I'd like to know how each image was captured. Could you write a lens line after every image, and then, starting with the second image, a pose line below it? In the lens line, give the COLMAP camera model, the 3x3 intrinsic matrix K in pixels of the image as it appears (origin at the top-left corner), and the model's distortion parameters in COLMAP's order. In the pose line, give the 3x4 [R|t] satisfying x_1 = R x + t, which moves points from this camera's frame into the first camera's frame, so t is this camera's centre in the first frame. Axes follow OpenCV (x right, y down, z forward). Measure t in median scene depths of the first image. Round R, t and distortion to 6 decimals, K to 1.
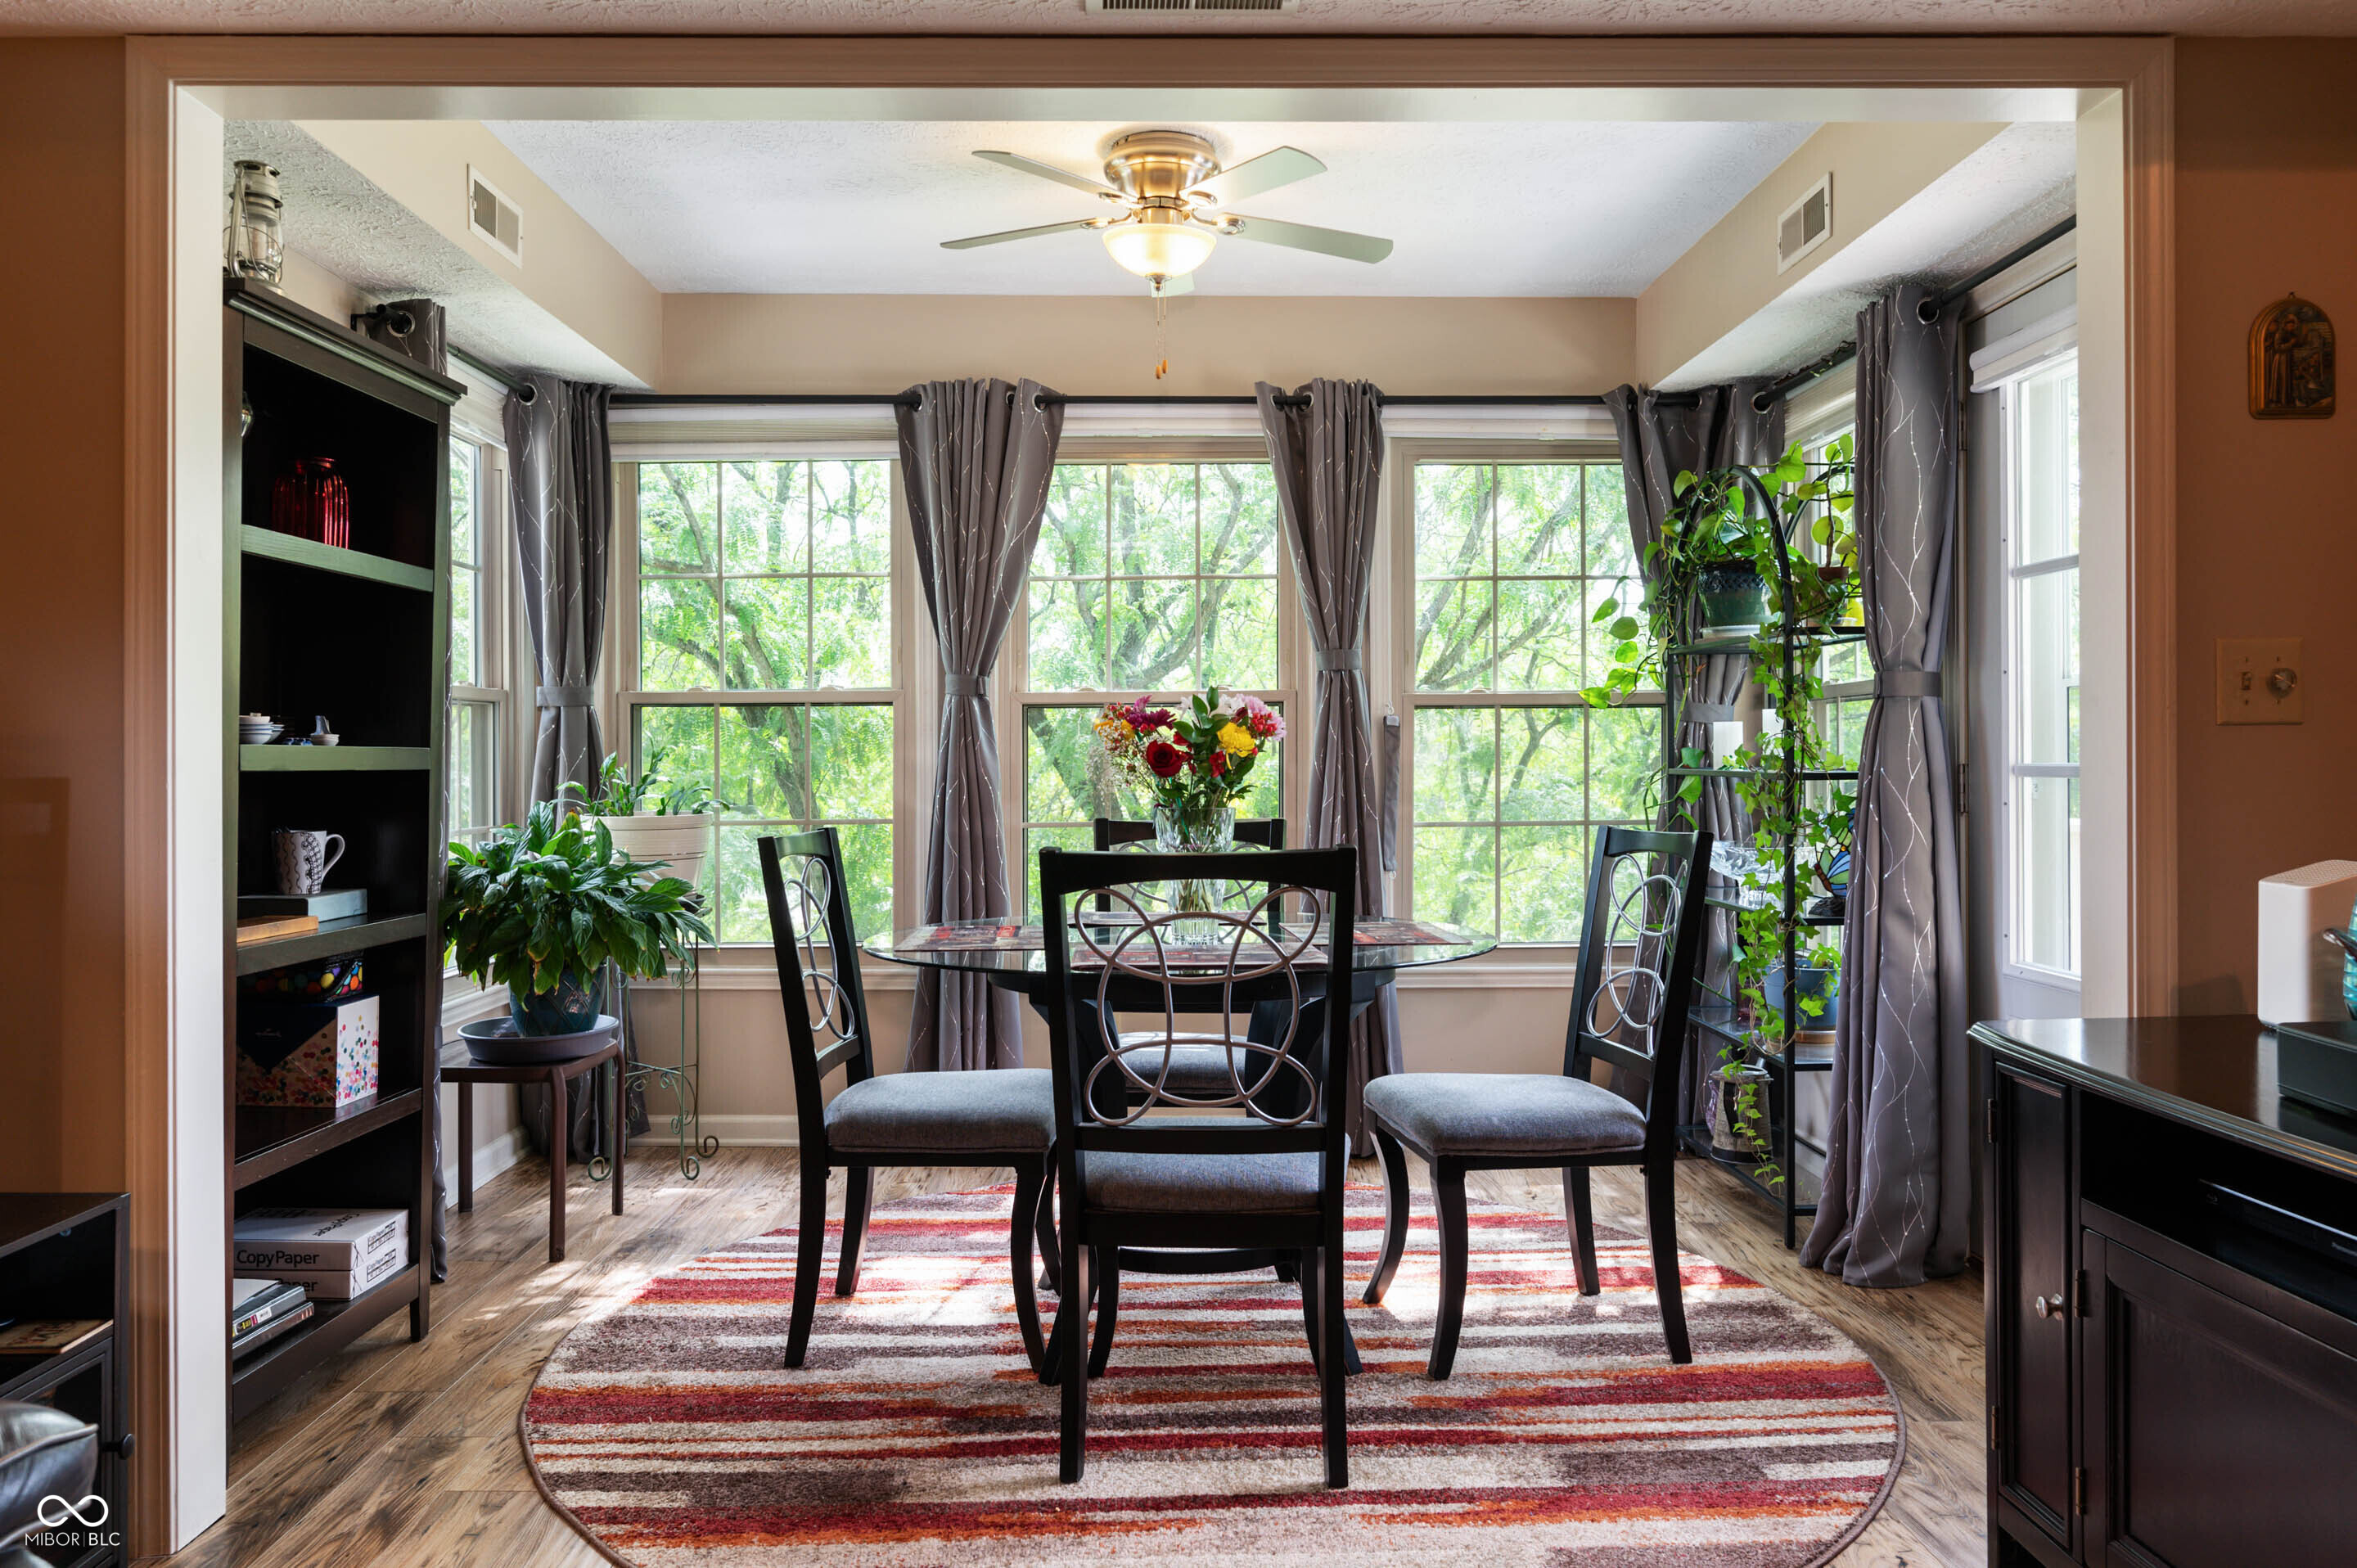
lens RADIAL K [[1566.2, 0, 1179.4], [0, 1566.2, 753.5], [0, 0, 1]] dist [-0.000526, -0.000014]
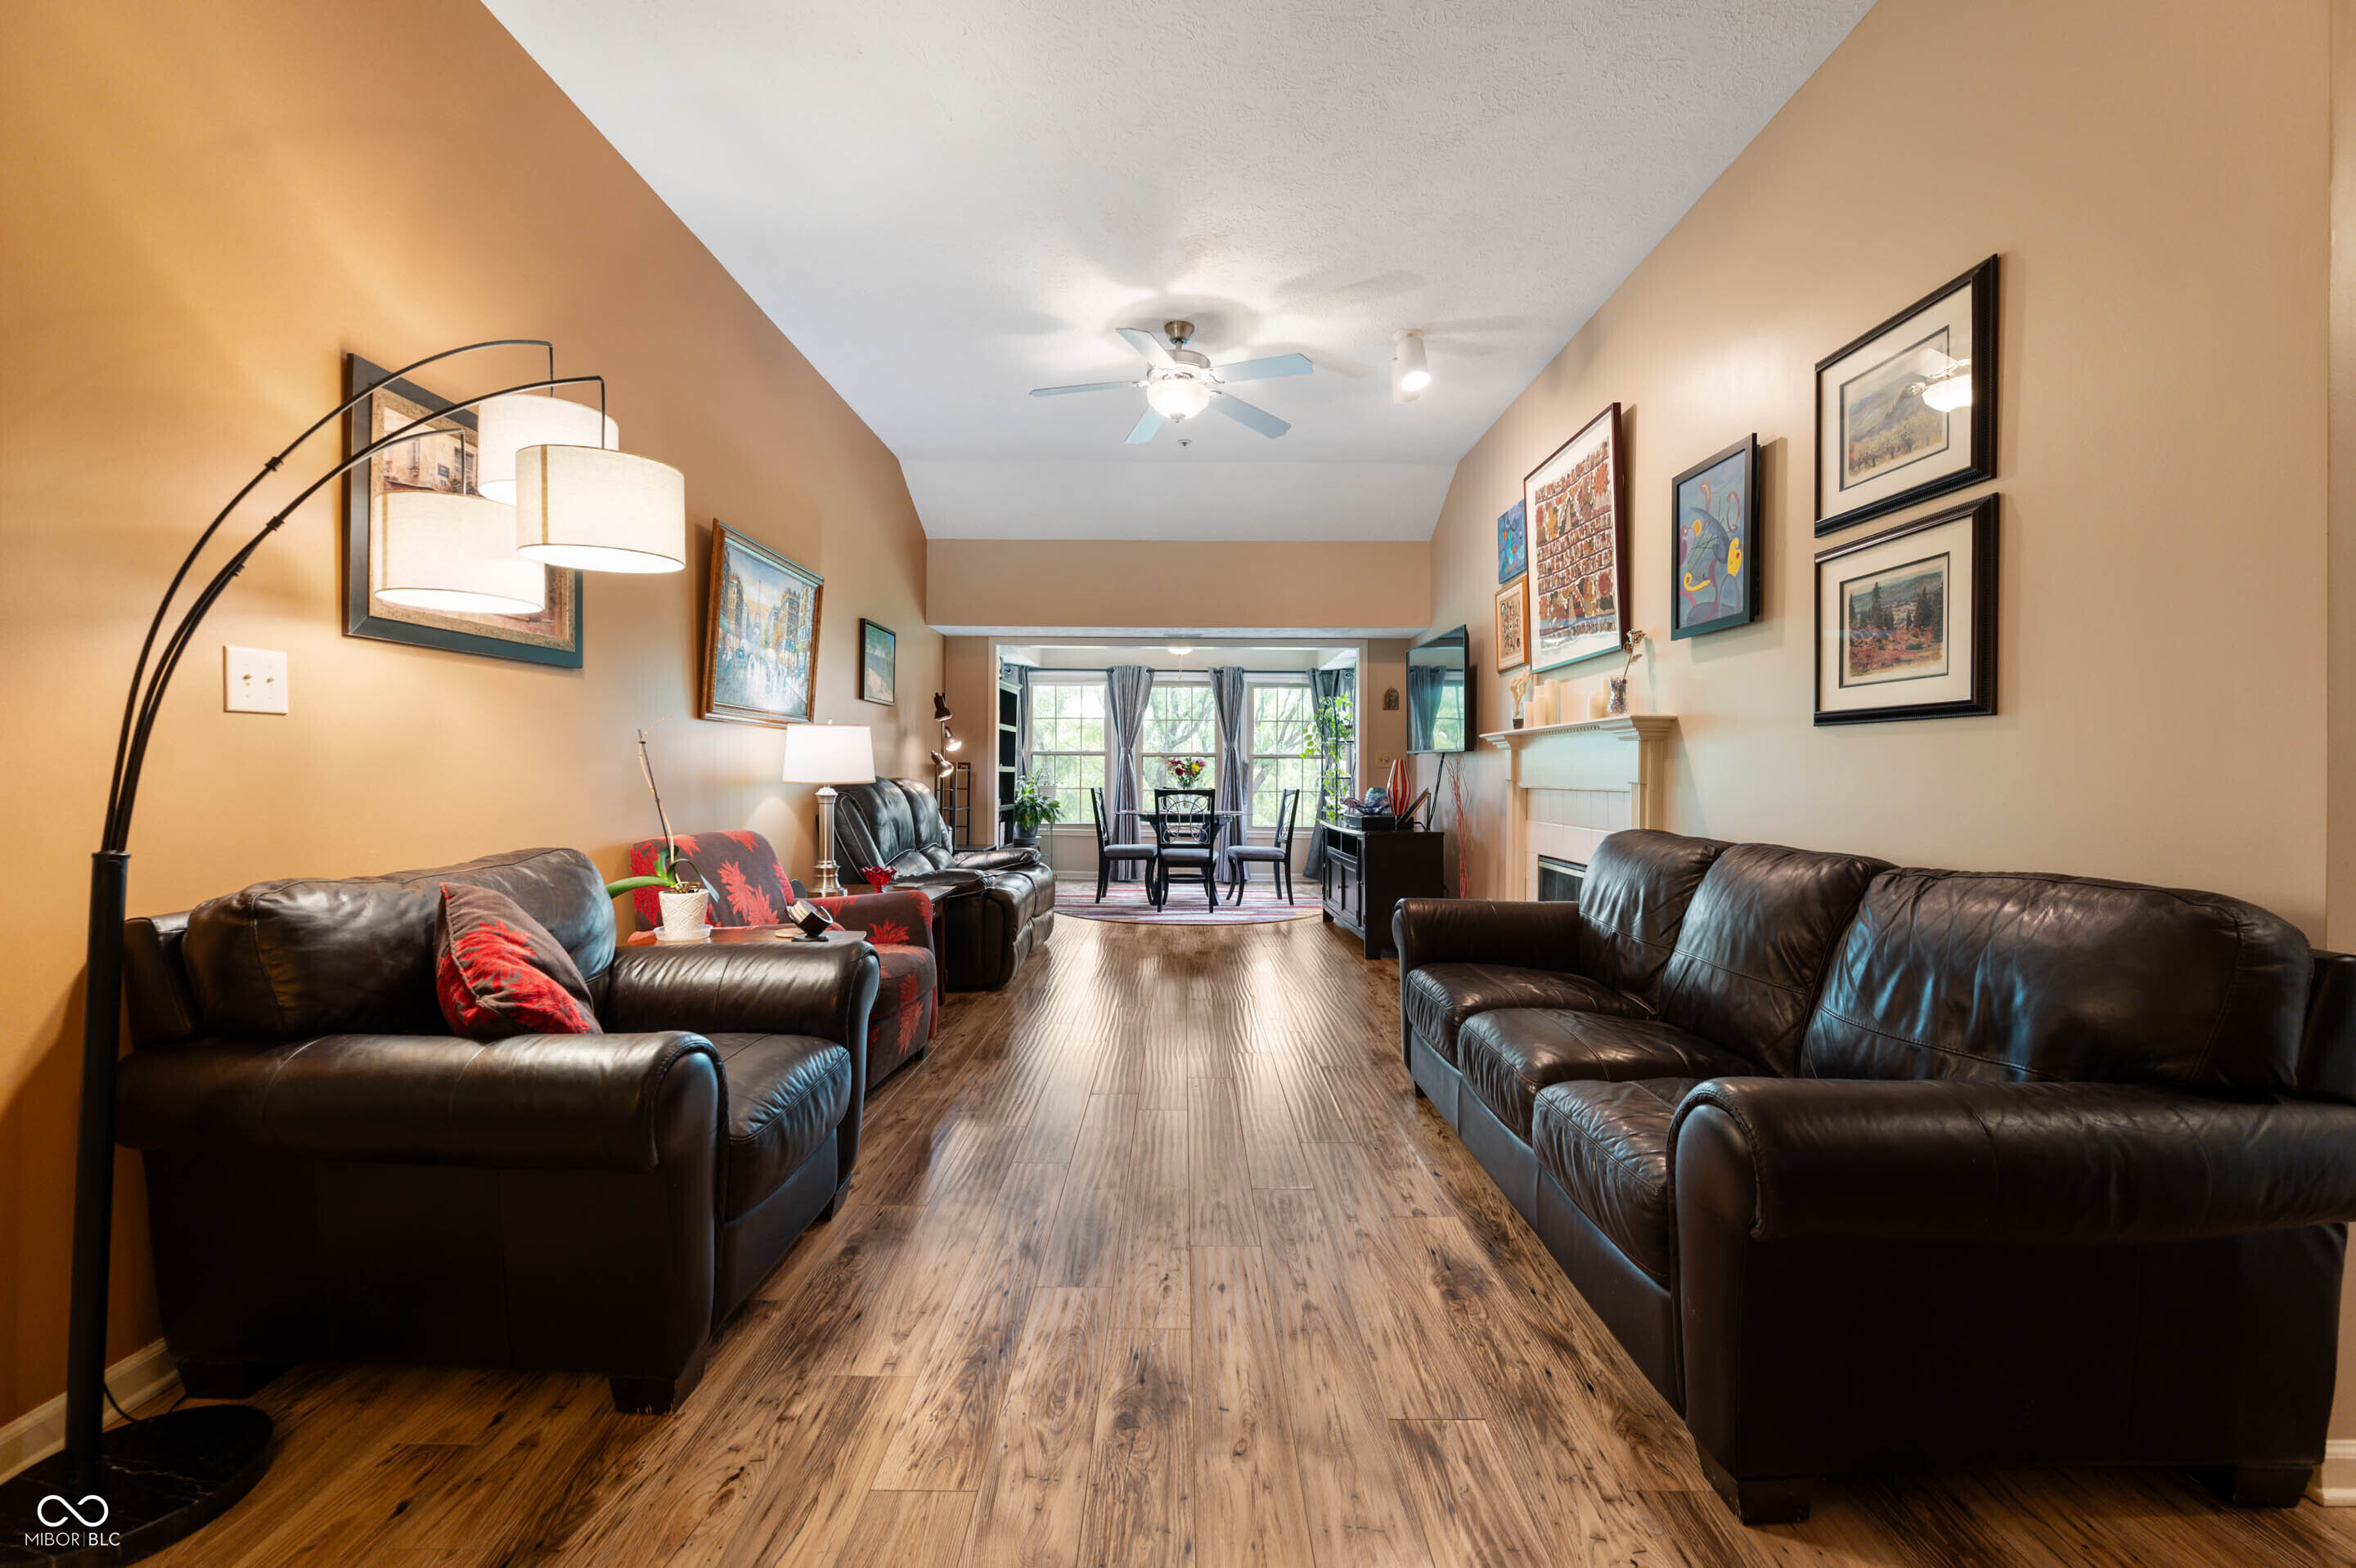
lens RADIAL K [[940.0, 0, 1184.2], [0, 940.0, 793.2], [0, 0, 1]] dist [-0.001301, -0.000331]
pose [[0.999758, 0.011187, -0.018960, 0.038605], [-0.010698, 0.999613, 0.025664, -0.003127], [0.019239, -0.025455, 0.999491, -1.173376]]
